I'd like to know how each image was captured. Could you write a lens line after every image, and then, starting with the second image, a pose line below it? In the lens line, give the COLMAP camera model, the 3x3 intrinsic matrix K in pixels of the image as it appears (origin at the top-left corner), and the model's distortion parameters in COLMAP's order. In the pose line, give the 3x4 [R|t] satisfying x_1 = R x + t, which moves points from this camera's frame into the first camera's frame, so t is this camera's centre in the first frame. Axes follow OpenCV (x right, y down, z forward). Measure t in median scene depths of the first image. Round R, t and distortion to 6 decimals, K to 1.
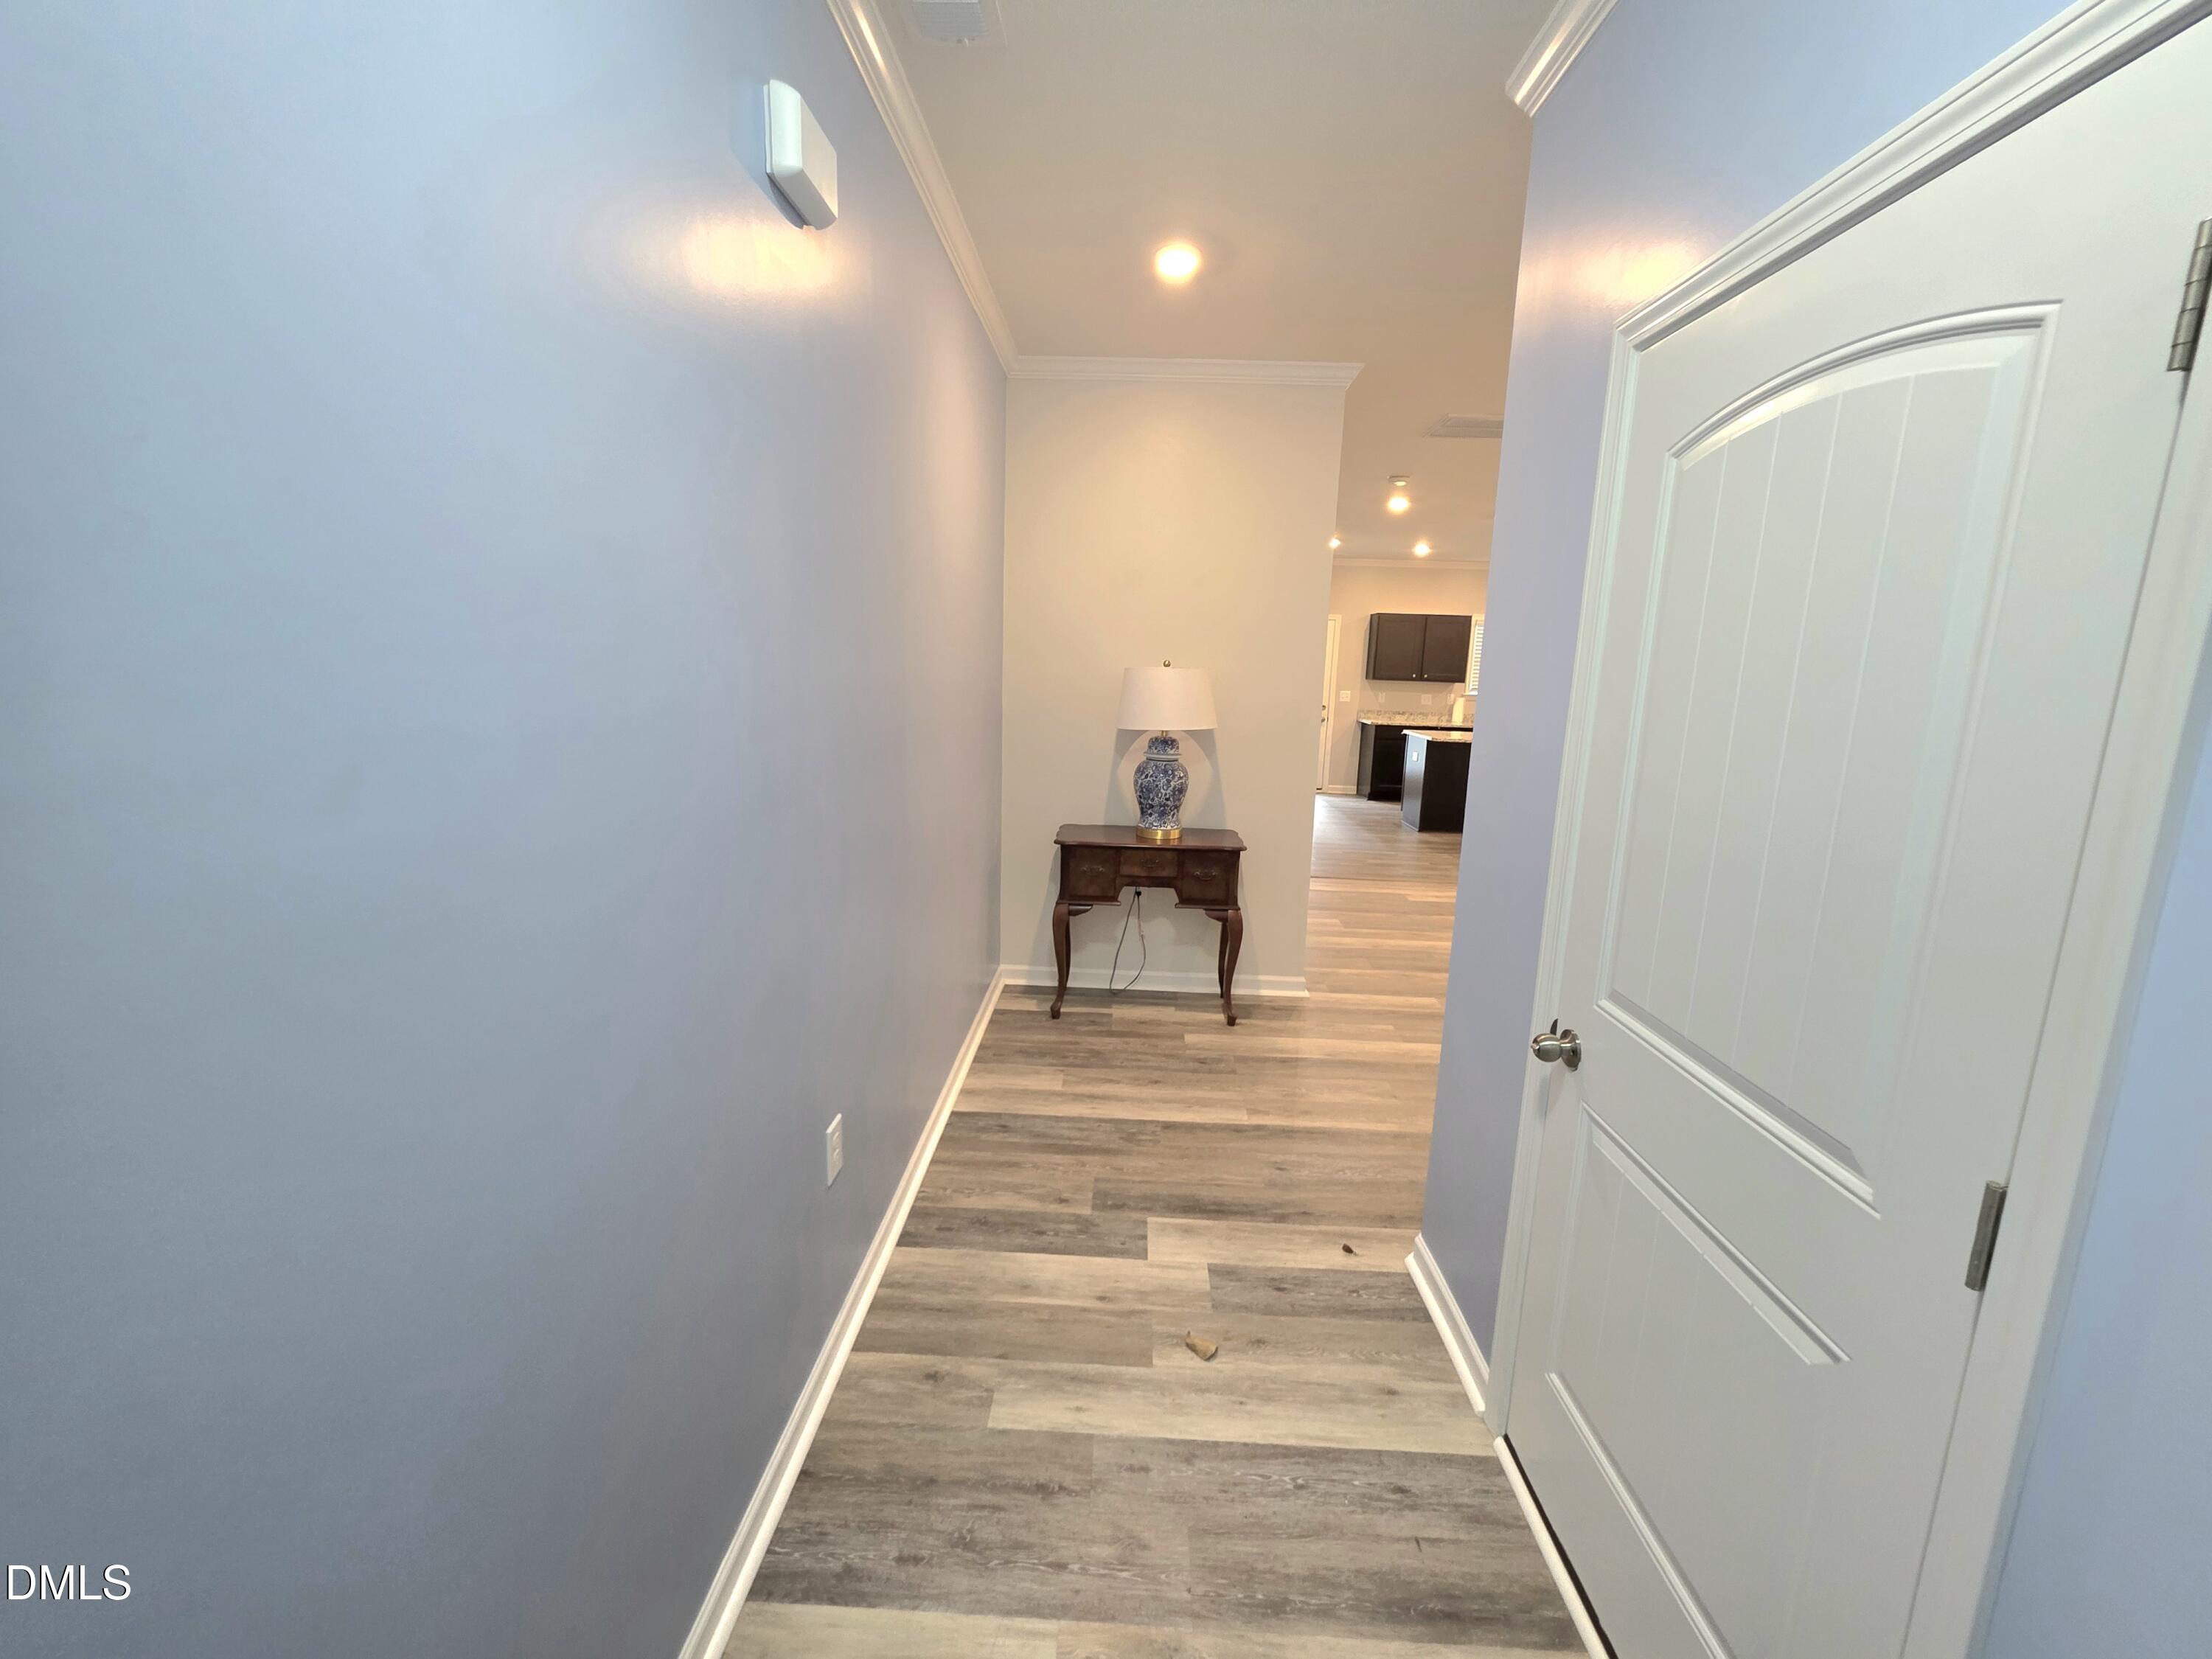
lens RADIAL K [[889.3, 0, 1110.0], [0, 889.3, 815.7], [0, 0, 1]] dist [0.003856, -0.002466]
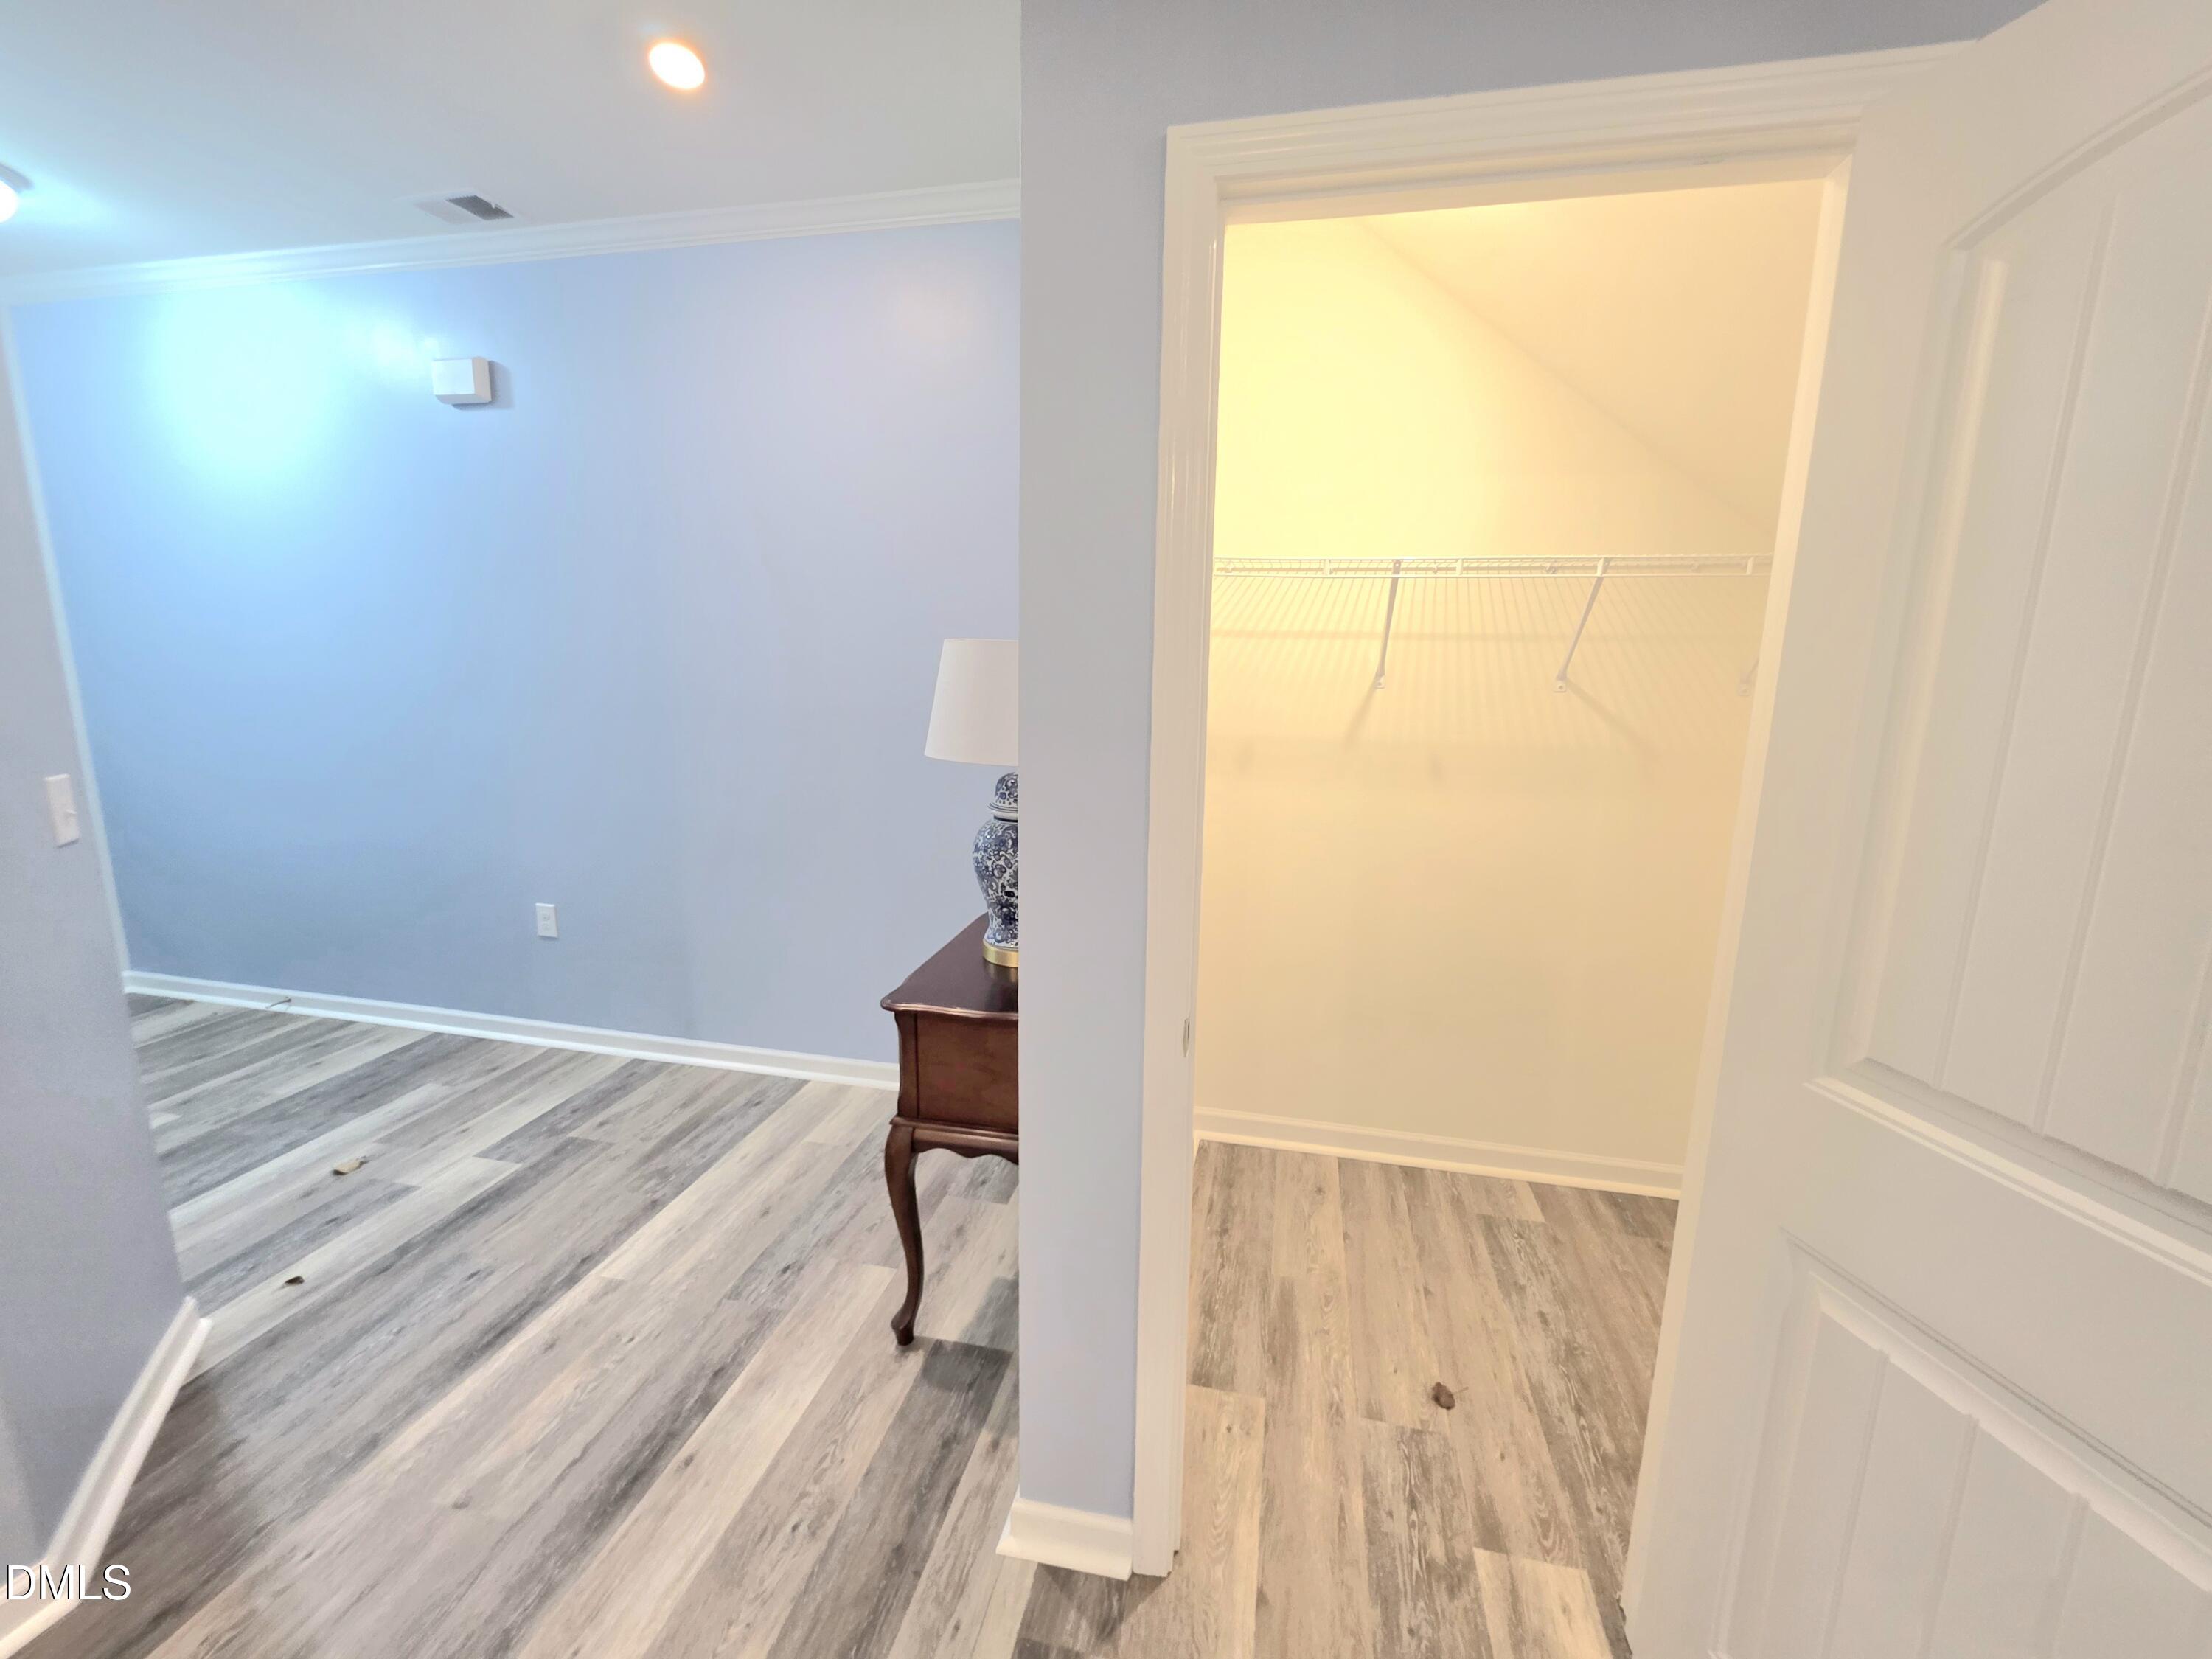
lens RADIAL K [[889.3, 0, 1110.0], [0, 889.3, 815.7], [0, 0, 1]] dist [0.003856, -0.002466]
pose [[-0.176251, 0.142170, -0.974024, 1.151349], [-0.198547, 0.964042, 0.176641, -0.342086], [0.964114, 0.224522, -0.141686, 2.258586]]
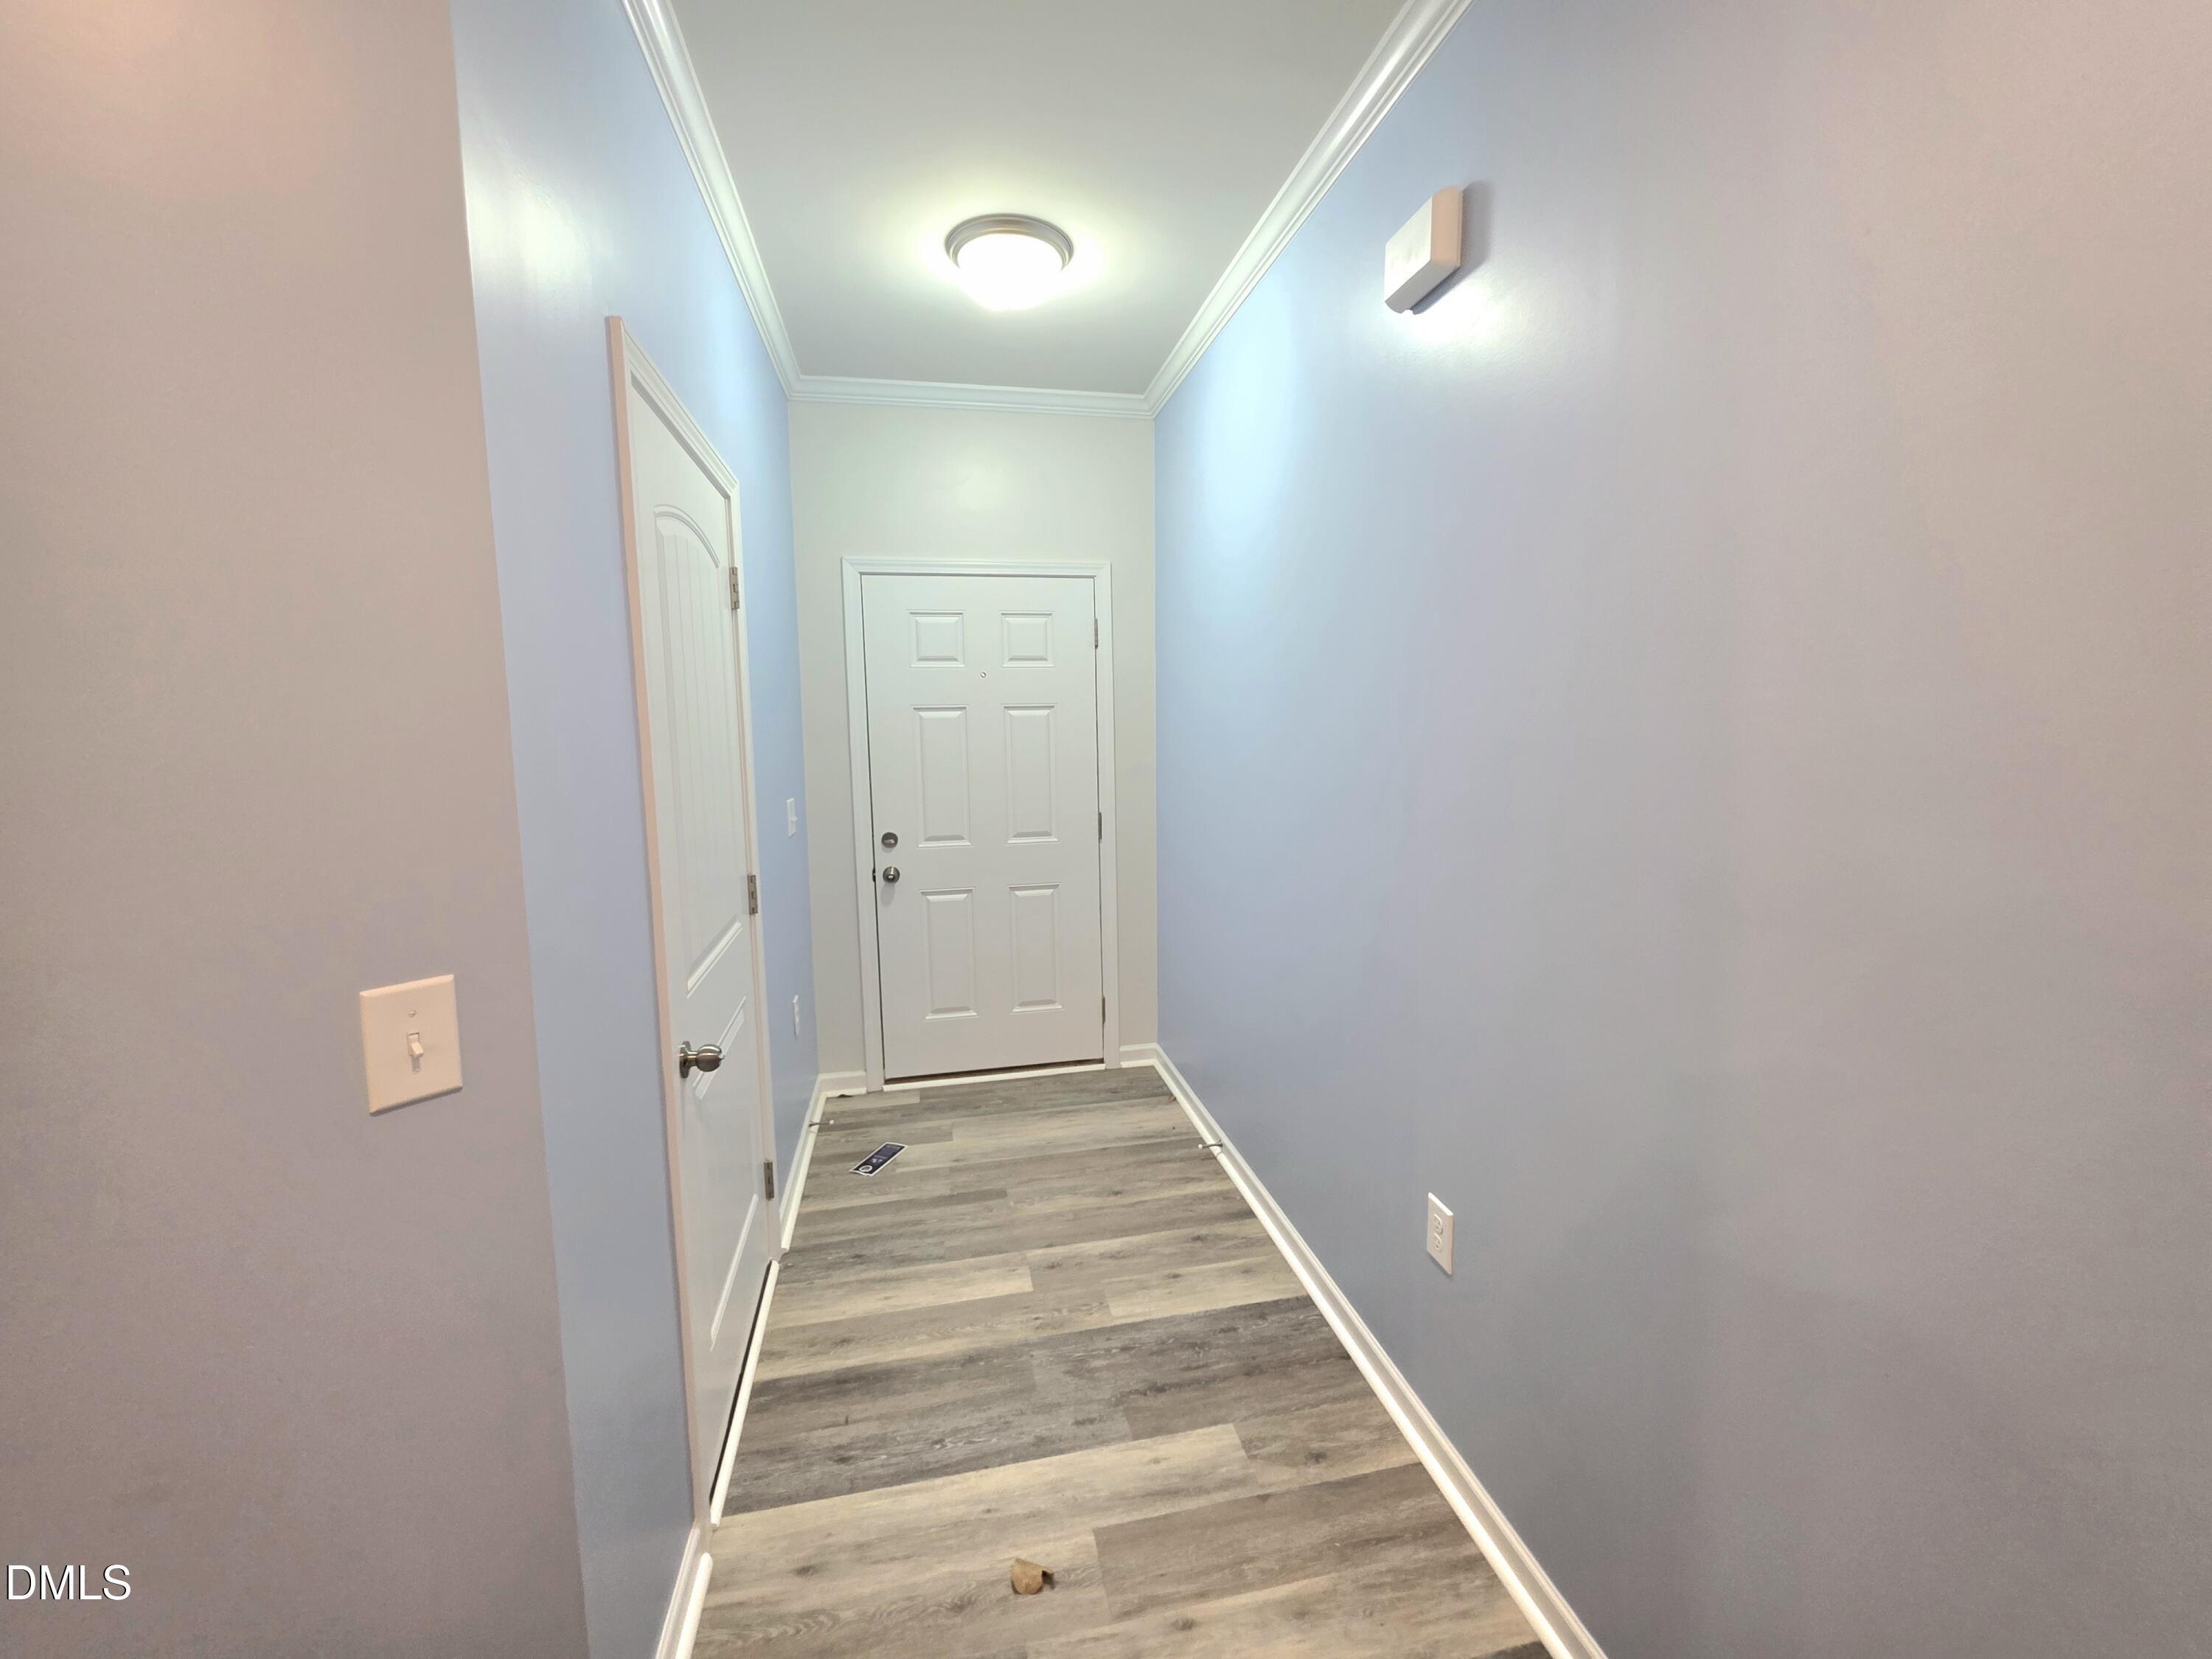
lens RADIAL K [[889.3, 0, 1110.0], [0, 889.3, 815.7], [0, 0, 1]] dist [0.003856, -0.002466]
pose [[-0.970491, 0.008025, -0.241005, 0.238384], [-0.059768, 0.960254, 0.272652, -0.268492], [0.233614, 0.279011, -0.931438, 1.662189]]
